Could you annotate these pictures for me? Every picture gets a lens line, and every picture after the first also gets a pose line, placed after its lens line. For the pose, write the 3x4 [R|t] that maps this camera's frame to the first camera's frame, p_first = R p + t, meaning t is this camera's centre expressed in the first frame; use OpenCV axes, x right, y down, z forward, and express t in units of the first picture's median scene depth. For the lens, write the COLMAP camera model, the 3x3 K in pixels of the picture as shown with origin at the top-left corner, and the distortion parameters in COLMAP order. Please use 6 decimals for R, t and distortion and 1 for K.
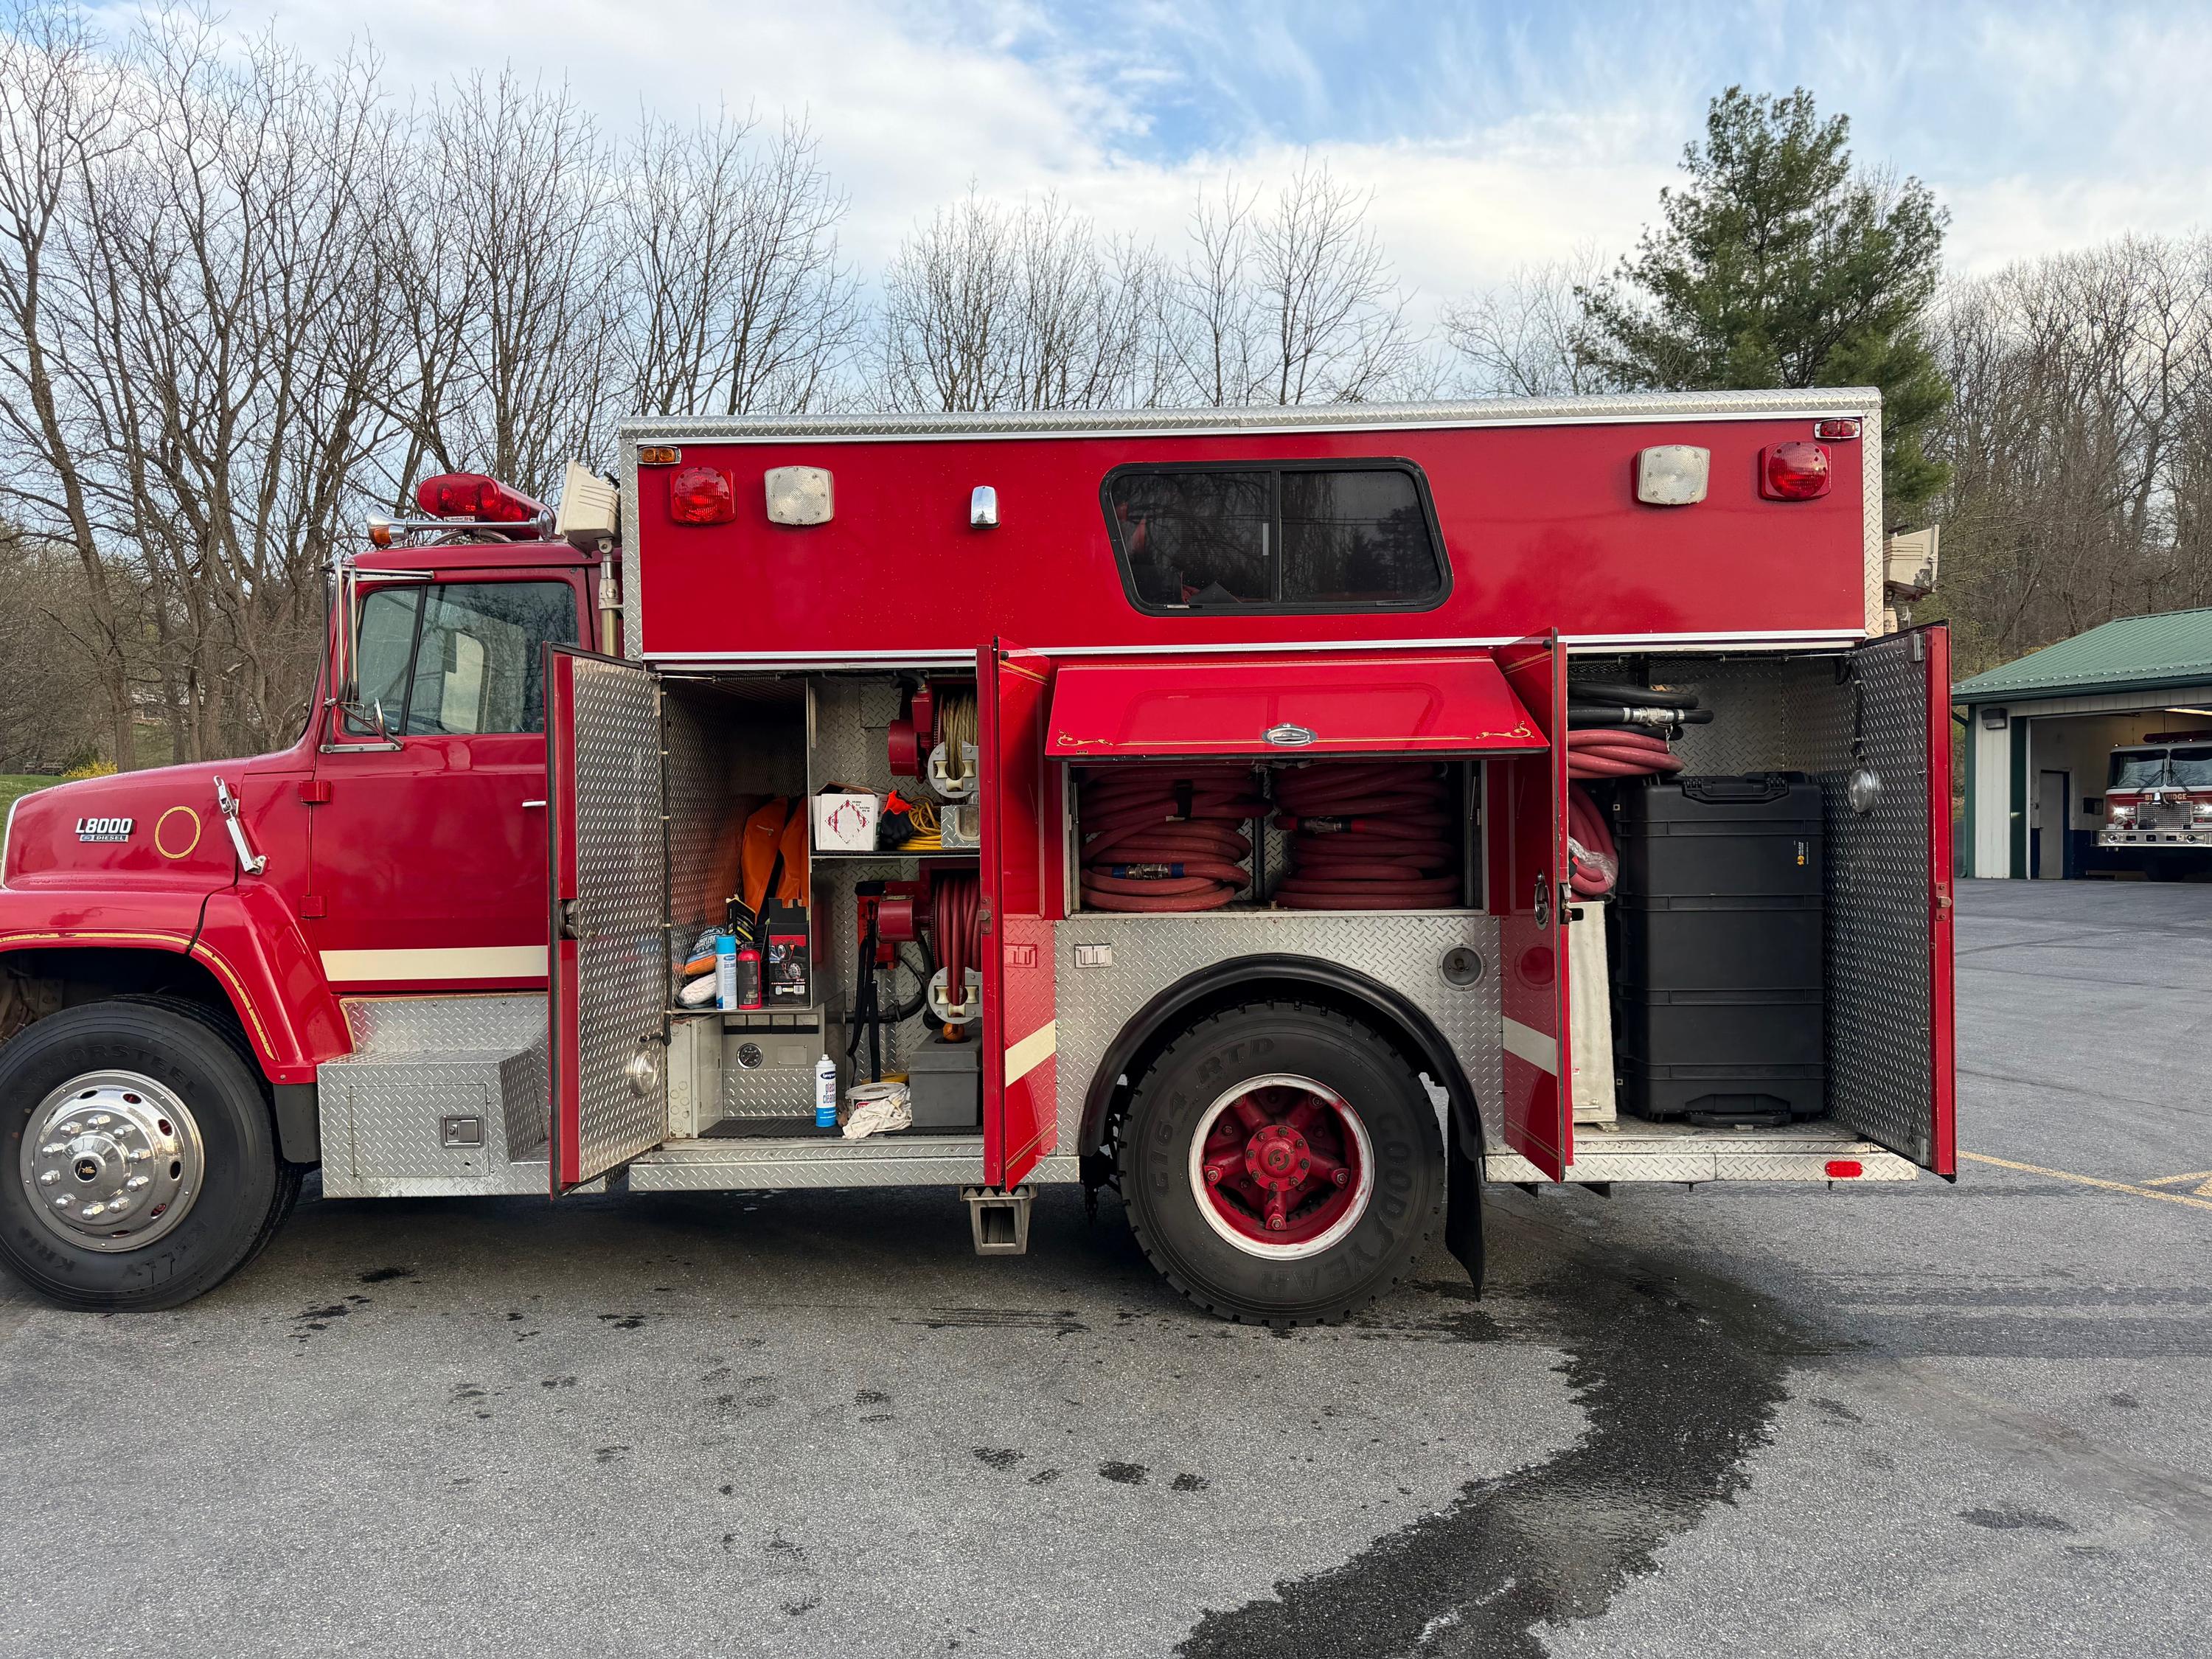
lens RADIAL K [[1556.9, 0, 1106.4], [0, 1556.9, 809.0], [0, 0, 1]] dist [0.047491, -0.061336]
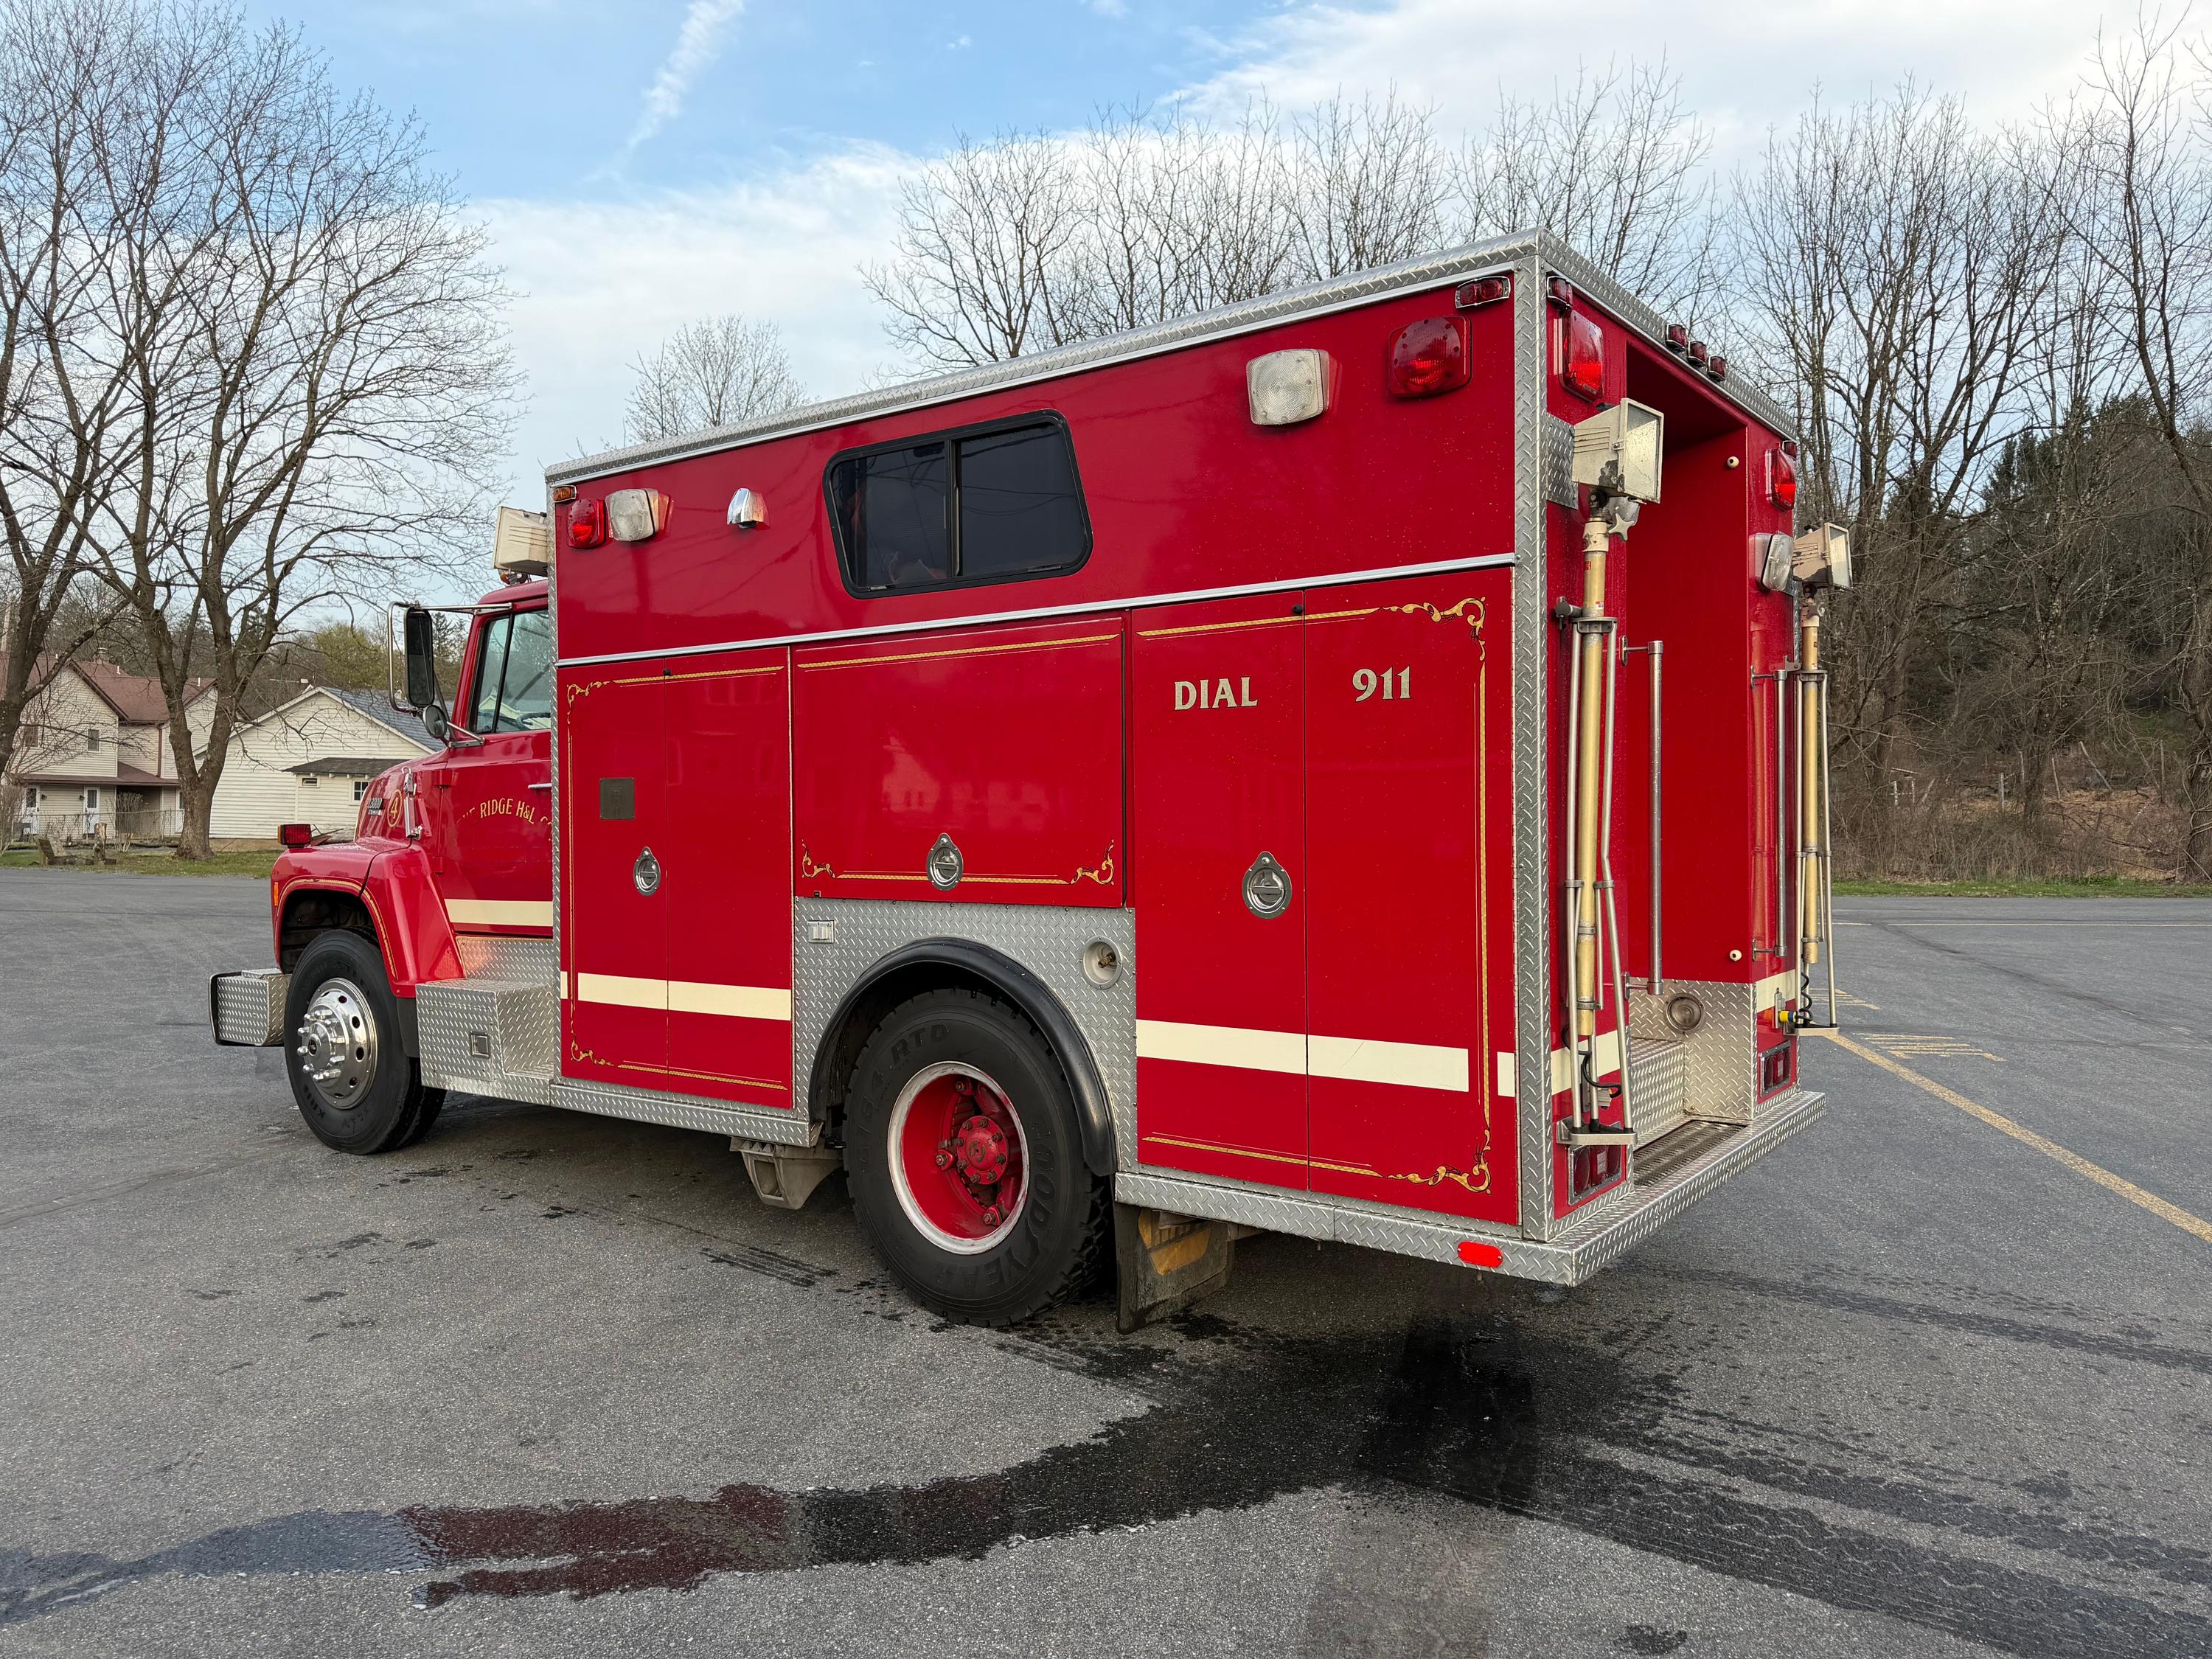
lens RADIAL K [[1556.9, 0, 1108.6], [0, 1556.9, 814.4], [0, 0, 1]] dist [0.047491, -0.061336]
pose [[0.818289, 0.007498, -0.574758, 0.723988], [0.000618, 0.999903, 0.013925, 0.001777], [0.574806, -0.011750, 0.818205, 0.253836]]
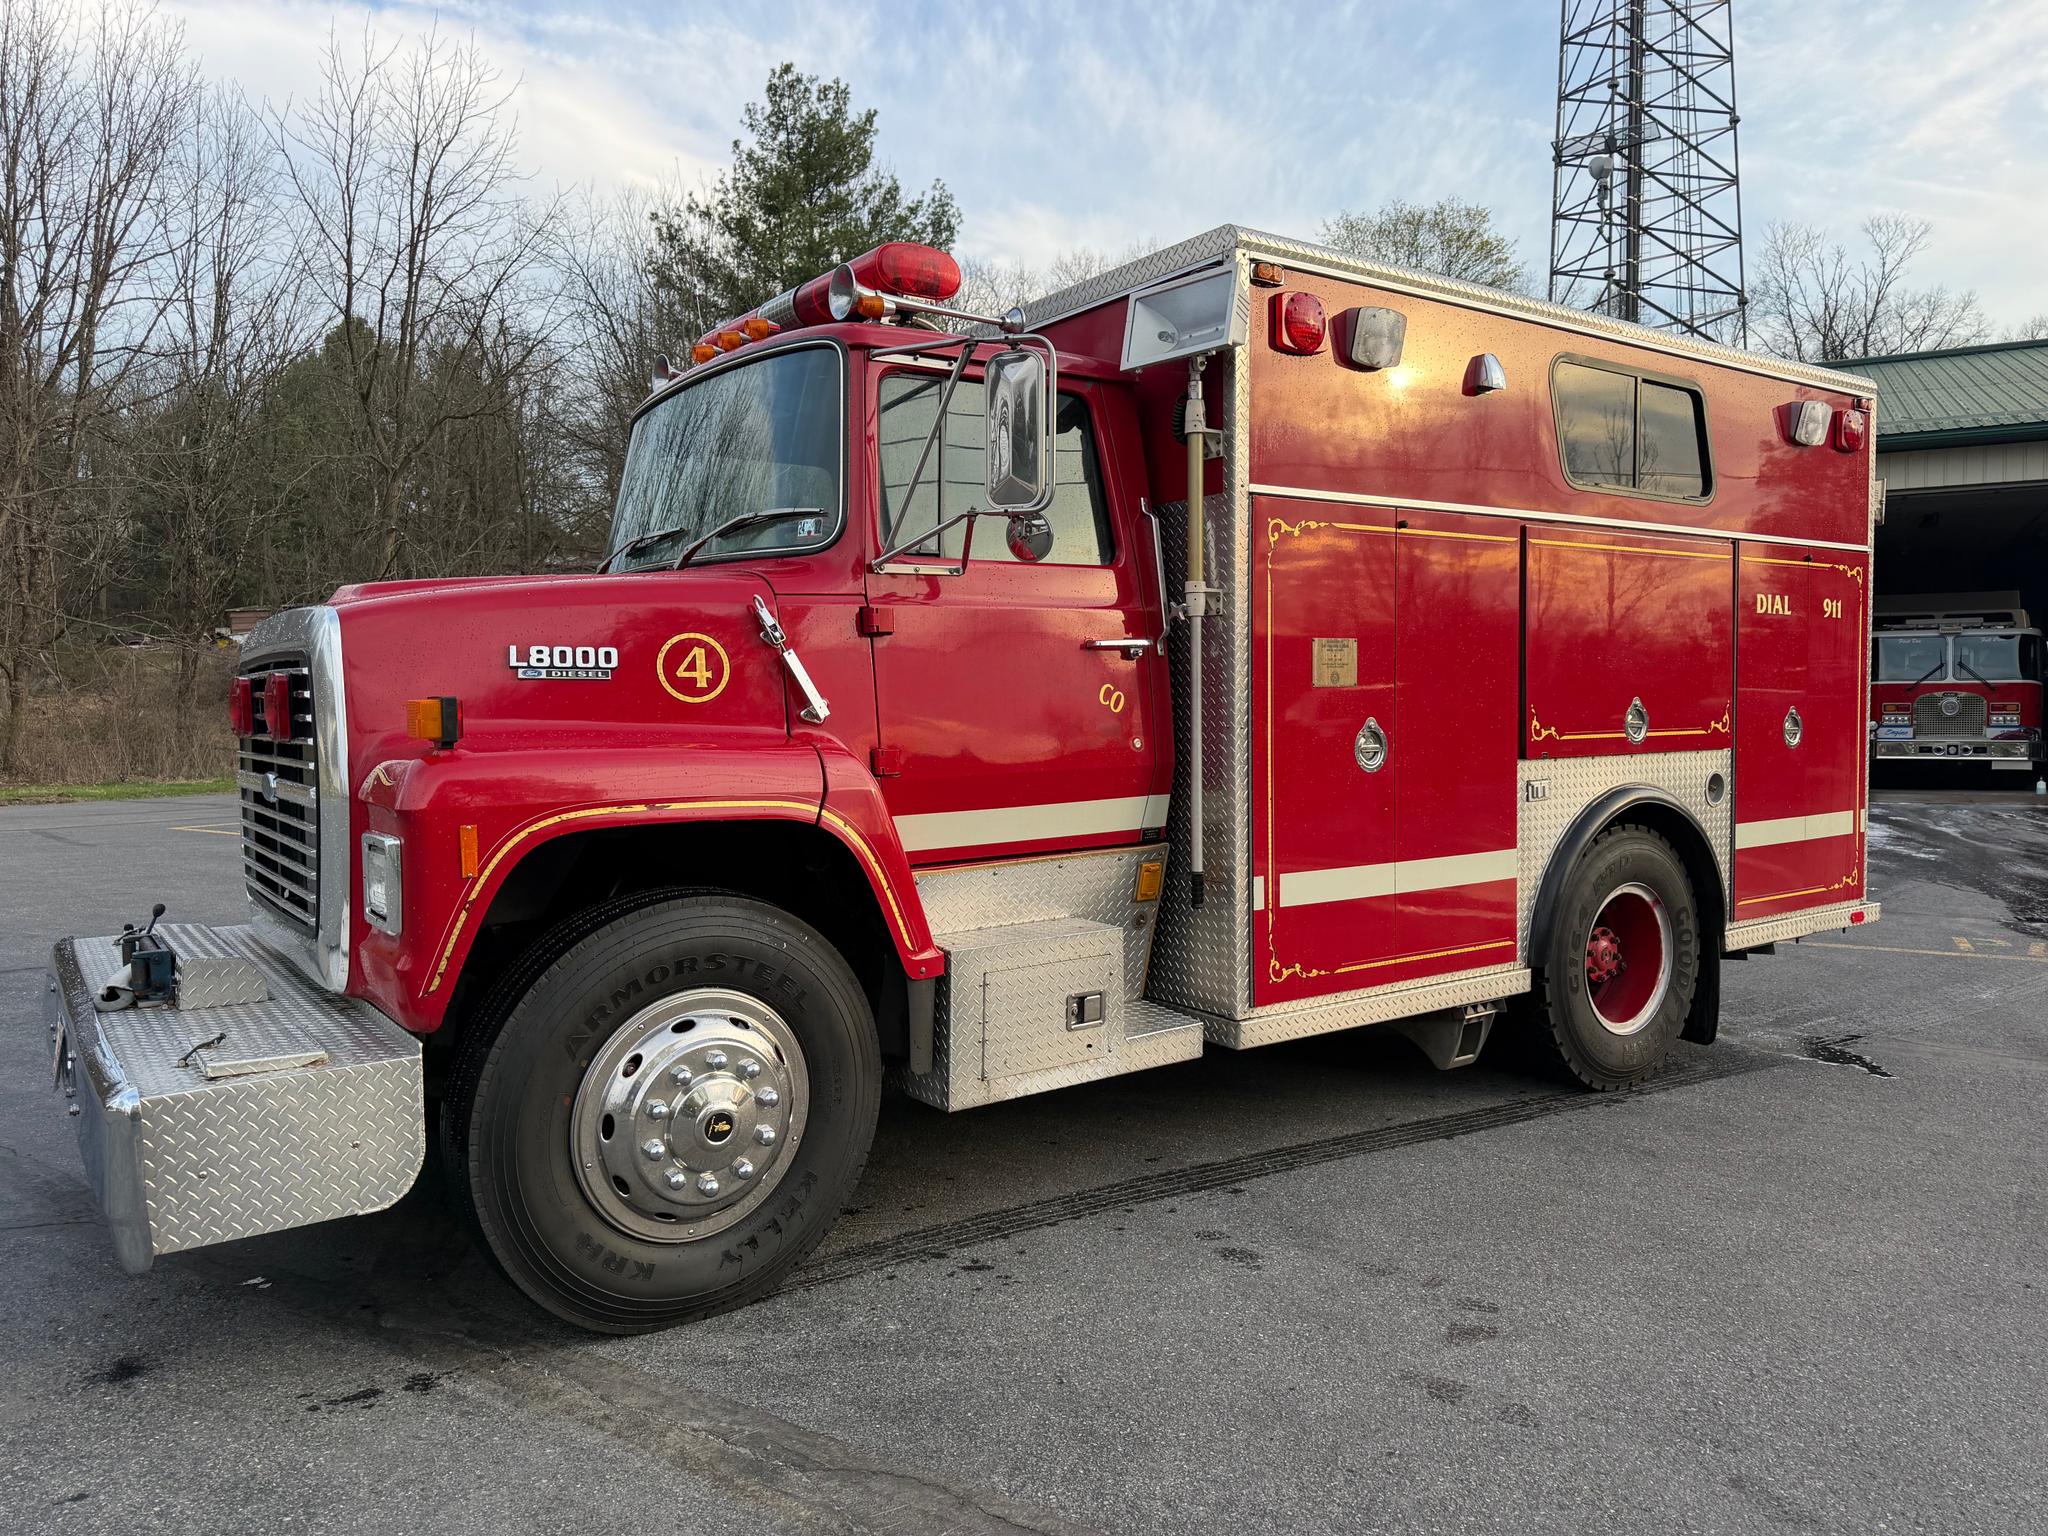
lens RADIAL K [[1441.5, 0, 1024.0], [0, 1441.5, 754.3], [0, 0, 1]] dist [0.047491, -0.061336]
pose [[0.806787, -0.018754, 0.590545, -0.916349], [-0.002032, 0.999402, 0.034515, 0.032622], [-0.590839, -0.029047, 0.806266, 0.368064]]
